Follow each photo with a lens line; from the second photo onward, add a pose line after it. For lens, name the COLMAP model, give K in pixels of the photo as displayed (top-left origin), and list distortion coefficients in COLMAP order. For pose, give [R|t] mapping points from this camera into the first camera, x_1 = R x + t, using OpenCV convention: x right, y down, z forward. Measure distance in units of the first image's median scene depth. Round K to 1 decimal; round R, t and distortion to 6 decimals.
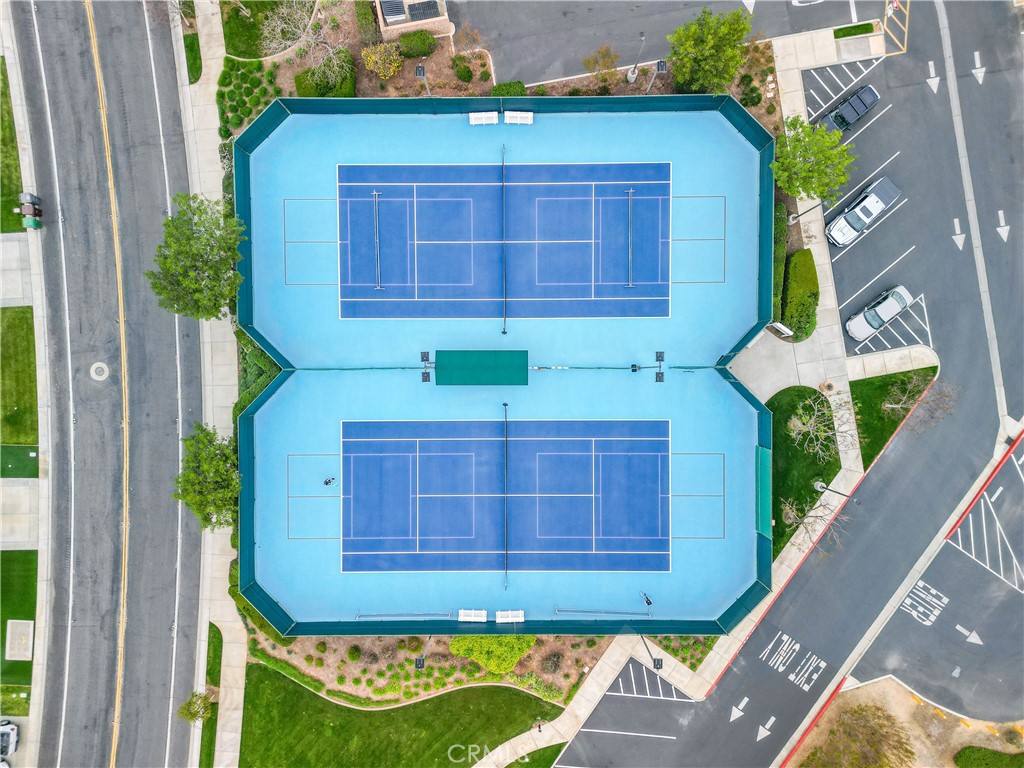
lens RADIAL K [[730.4, 0, 512.0], [0, 730.4, 384.0], [0, 0, 1]] dist [0.075032, -0.065220]
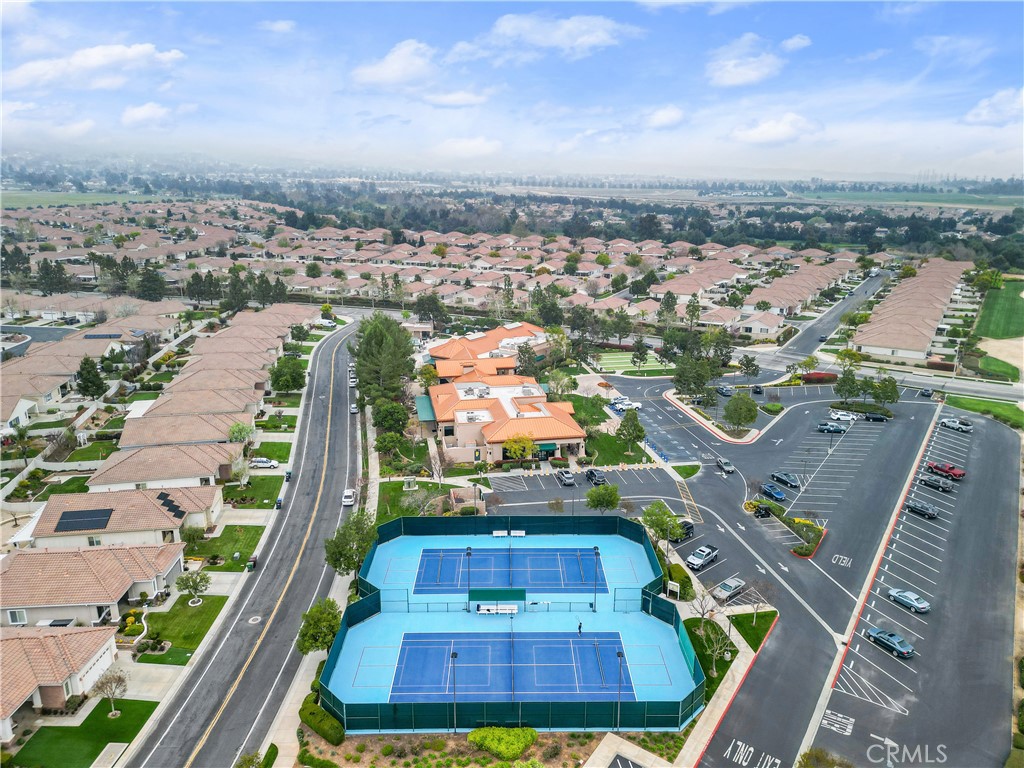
lens RADIAL K [[730.4, 0, 512.0], [0, 730.4, 384.0], [0, 0, 1]] dist [0.075032, -0.065220]
pose [[0.999941, 0.007023, 0.008278, -0.024701], [0.006284, 0.247362, -0.968903, 1.400620], [-0.008852, 0.968898, 0.247303, 0.119264]]
